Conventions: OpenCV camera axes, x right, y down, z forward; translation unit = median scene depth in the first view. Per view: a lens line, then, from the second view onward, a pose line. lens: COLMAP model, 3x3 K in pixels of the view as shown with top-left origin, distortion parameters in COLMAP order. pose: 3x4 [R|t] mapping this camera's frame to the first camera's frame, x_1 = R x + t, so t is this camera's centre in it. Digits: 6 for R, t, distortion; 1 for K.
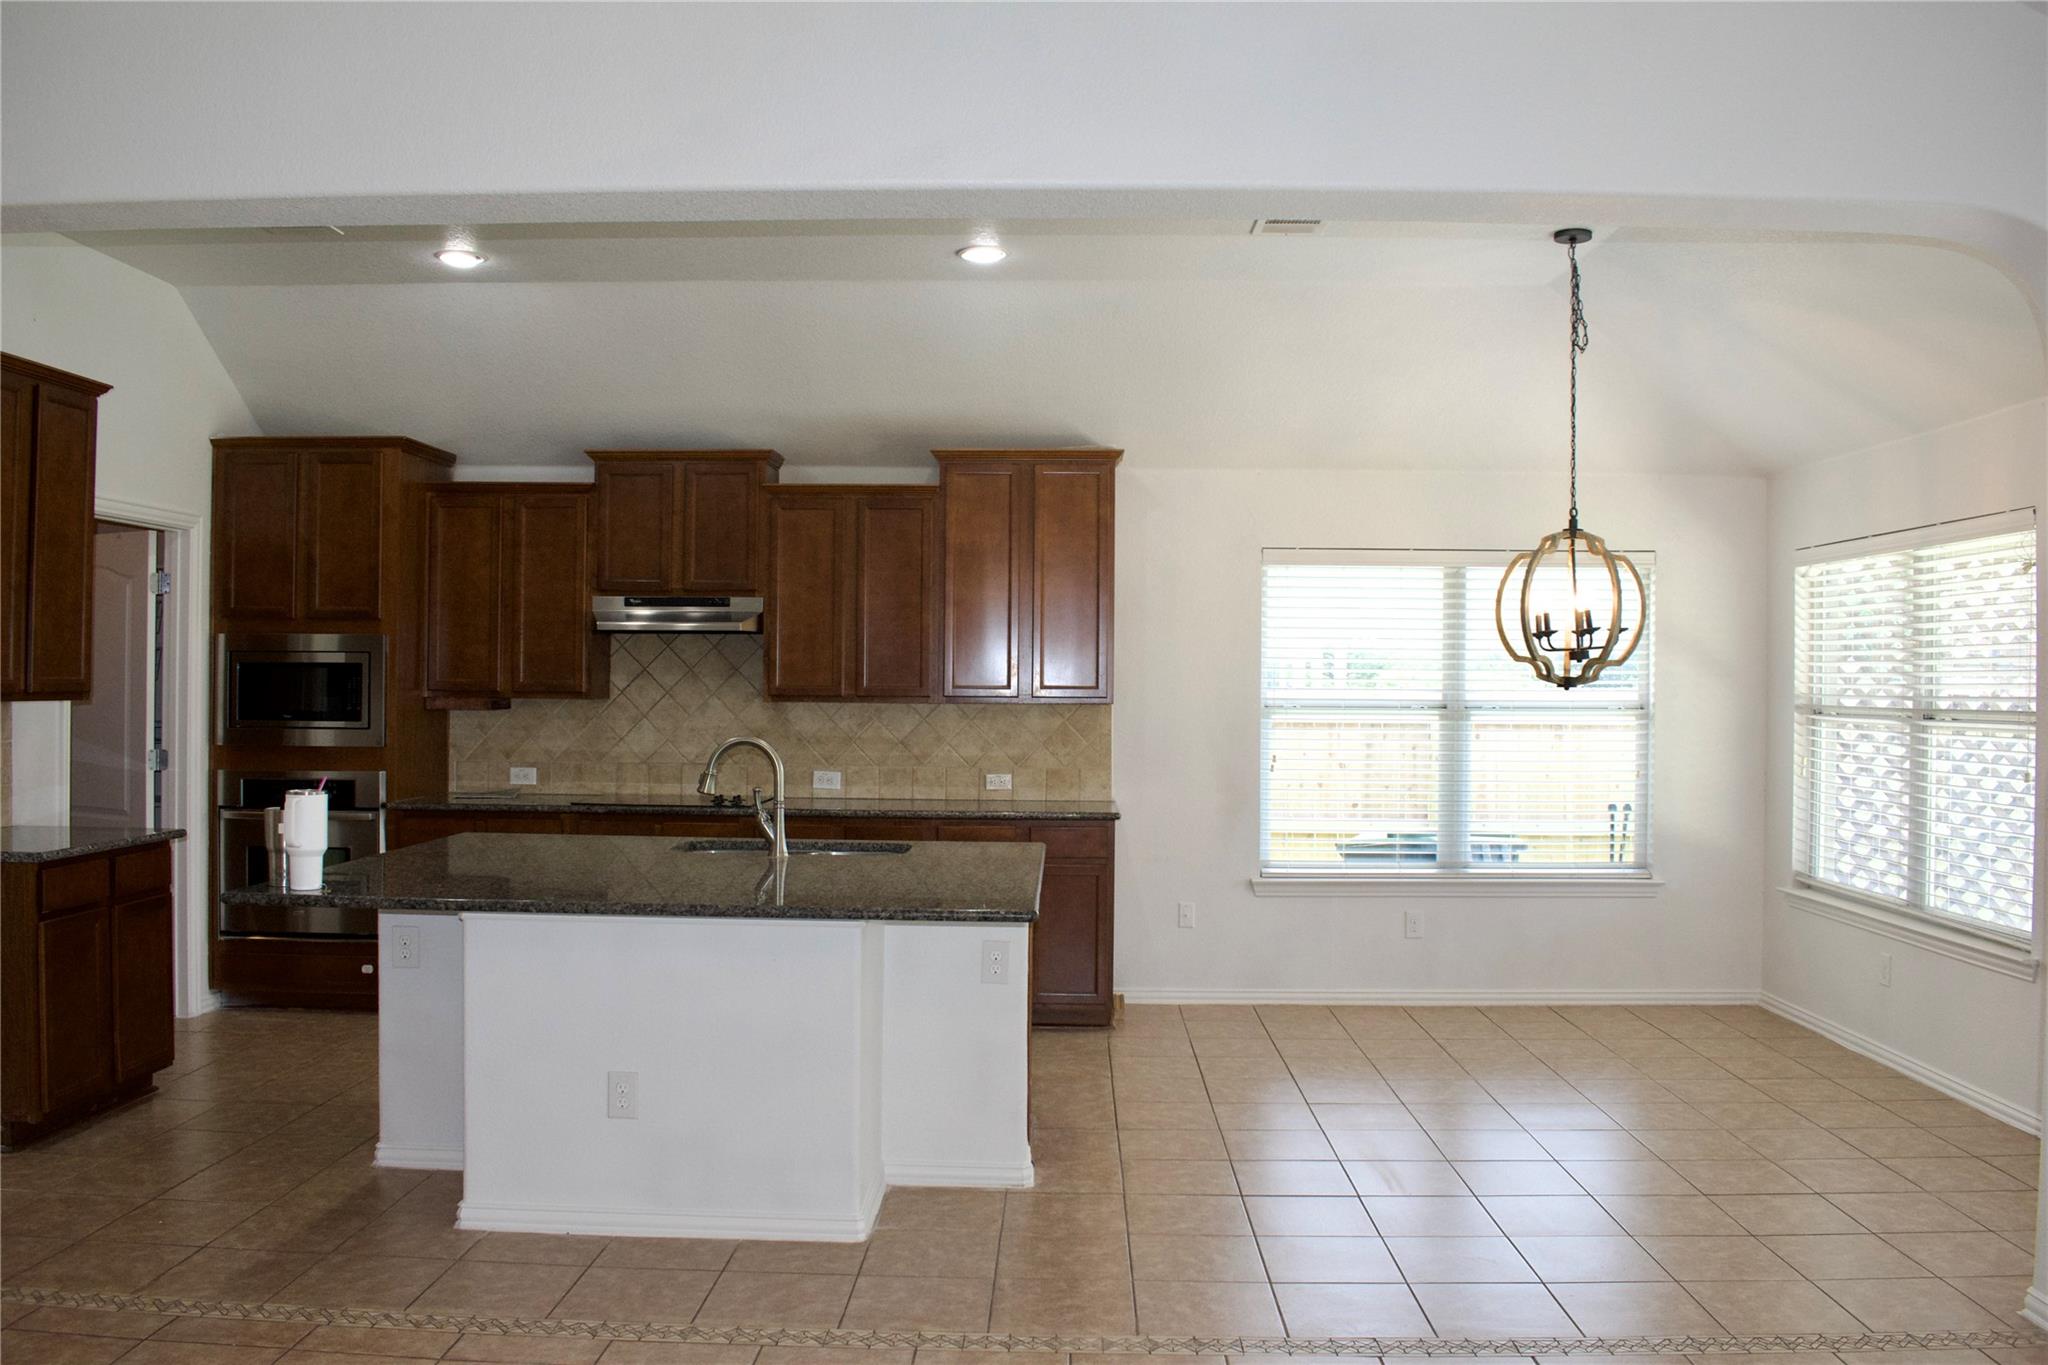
lens RADIAL K [[1610.7, 0, 1033.2], [0, 1610.7, 676.9], [0, 0, 1]] dist [-0.087000, 0.004681]
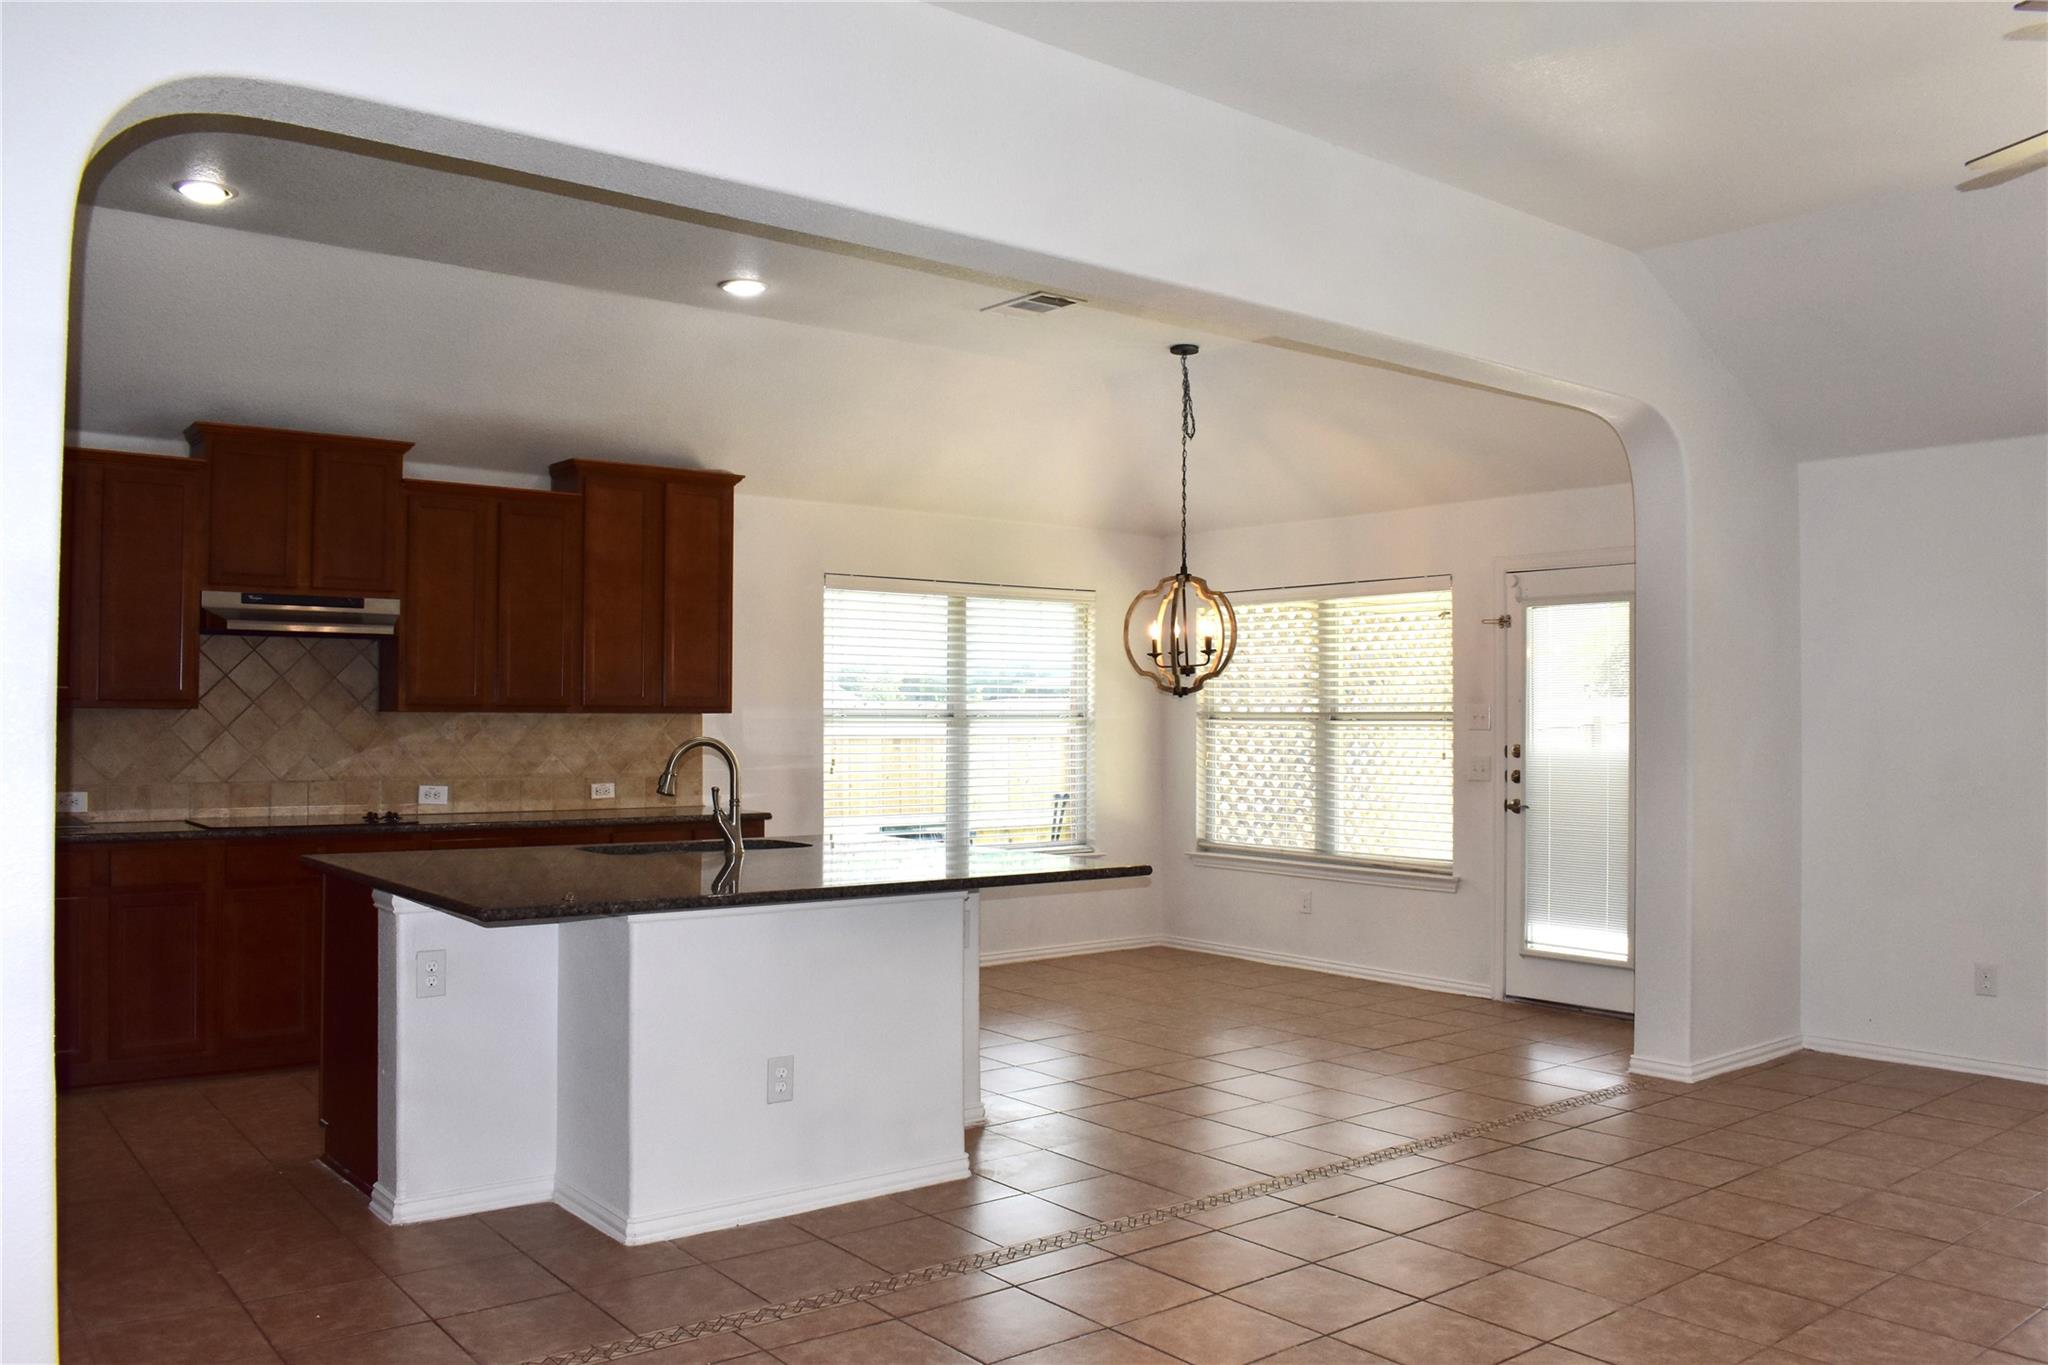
lens RADIAL K [[1610.7, 0, 1033.2], [0, 1610.7, 676.9], [0, 0, 1]] dist [-0.087000, 0.004681]
pose [[0.763029, 0.011599, 0.646261, -0.494972], [0.000016, 0.999839, -0.017965, 0.012270], [-0.646365, 0.013718, 0.762905, 0.060681]]
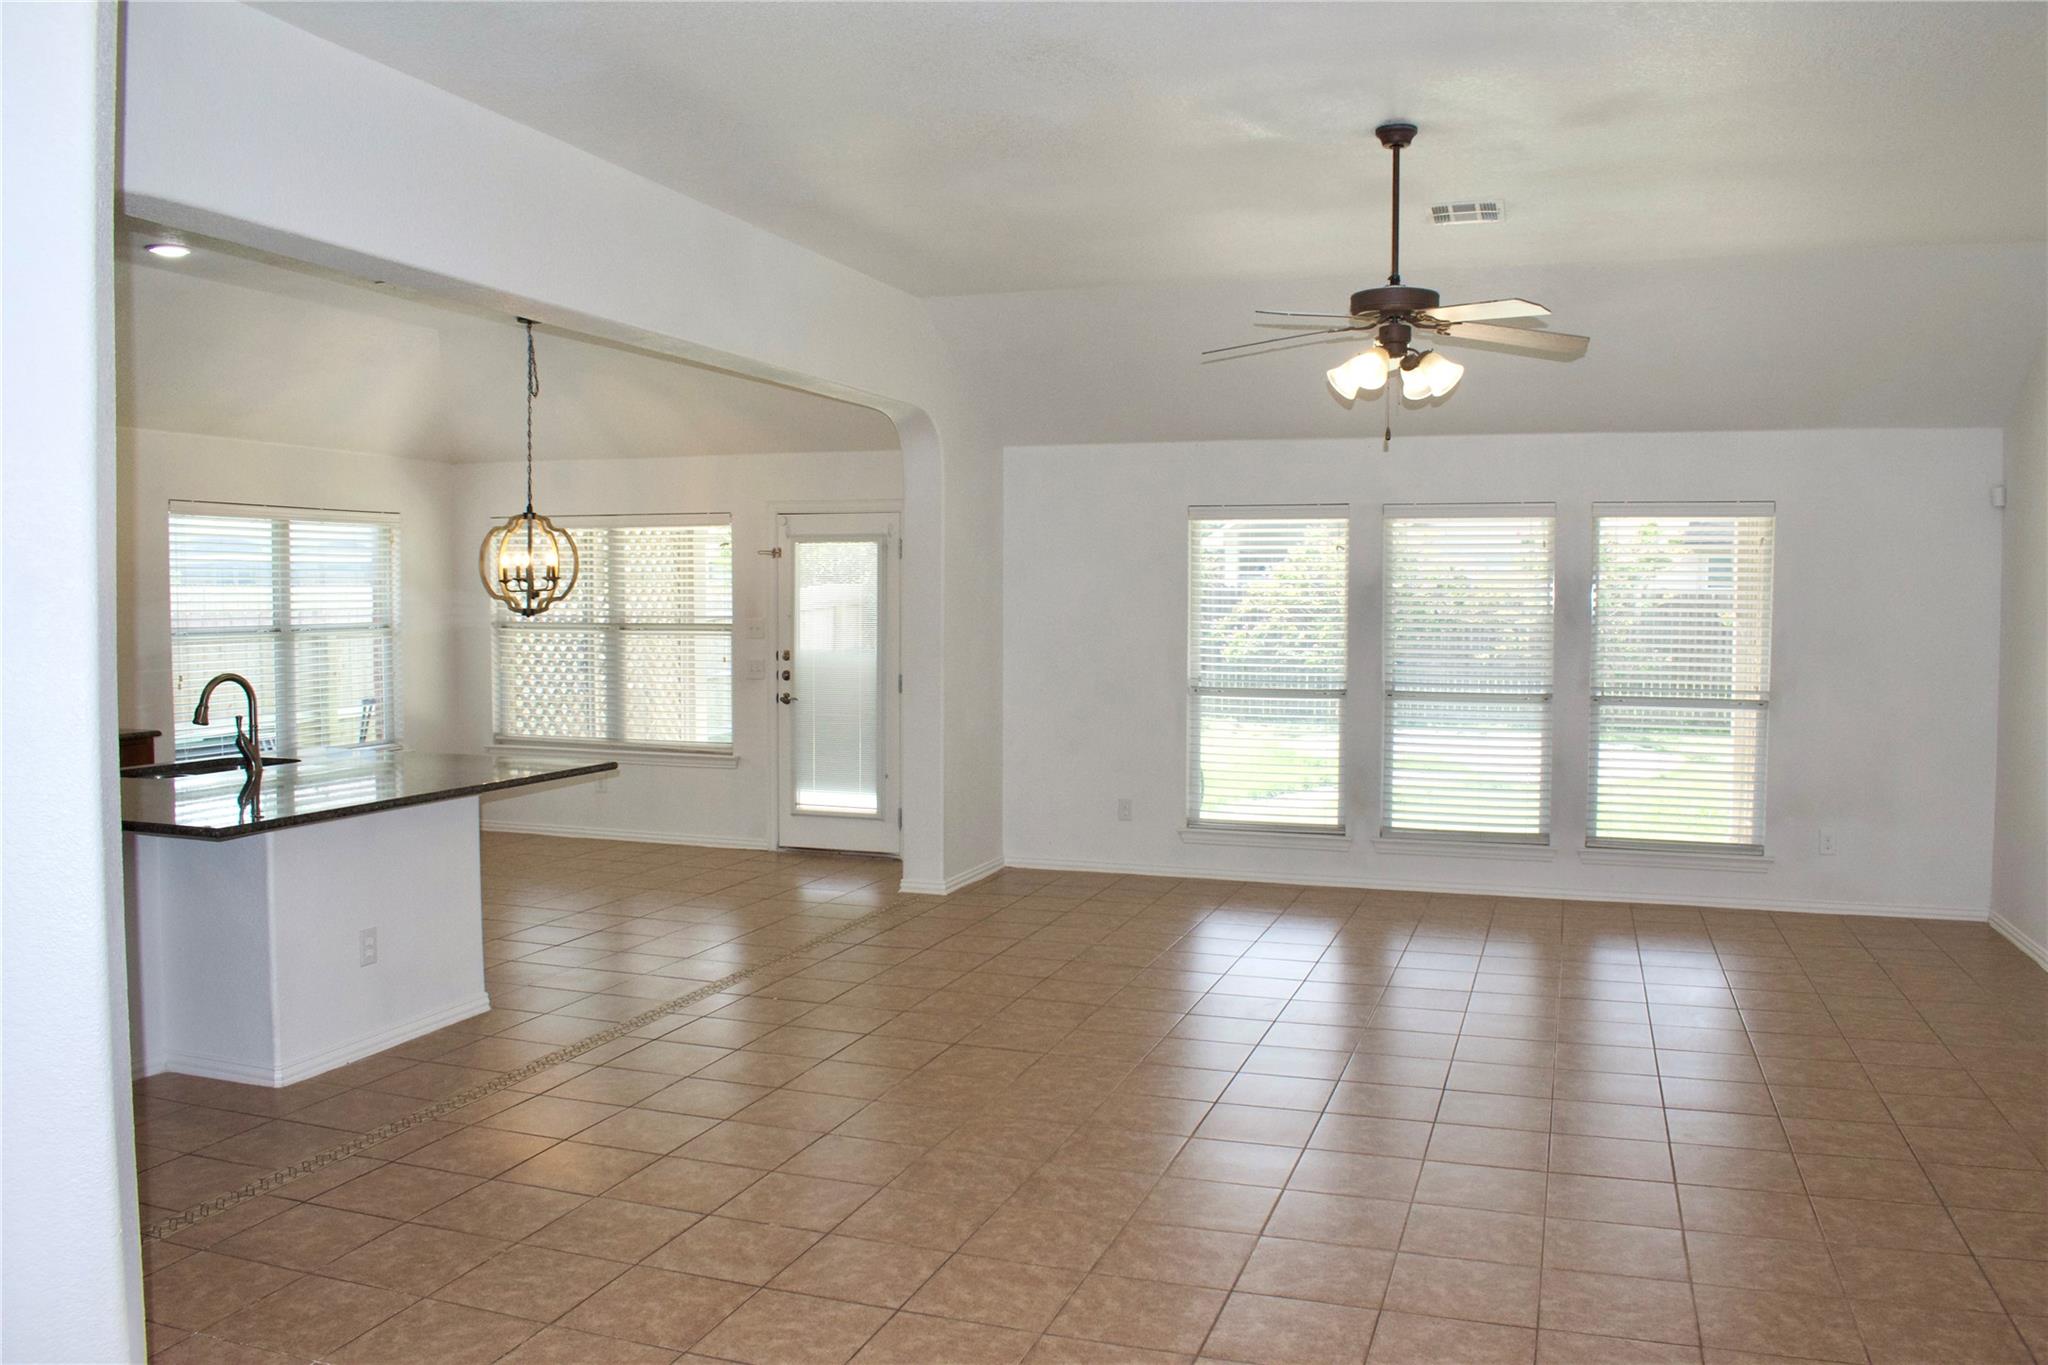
lens RADIAL K [[1610.7, 0, 1033.2], [0, 1610.7, 676.9], [0, 0, 1]] dist [-0.087000, 0.004681]
pose [[0.298522, -0.057036, 0.952697, -0.810869], [-0.003515, 0.998140, 0.060858, -0.024439], [-0.954396, -0.021516, 0.297766, 0.059019]]
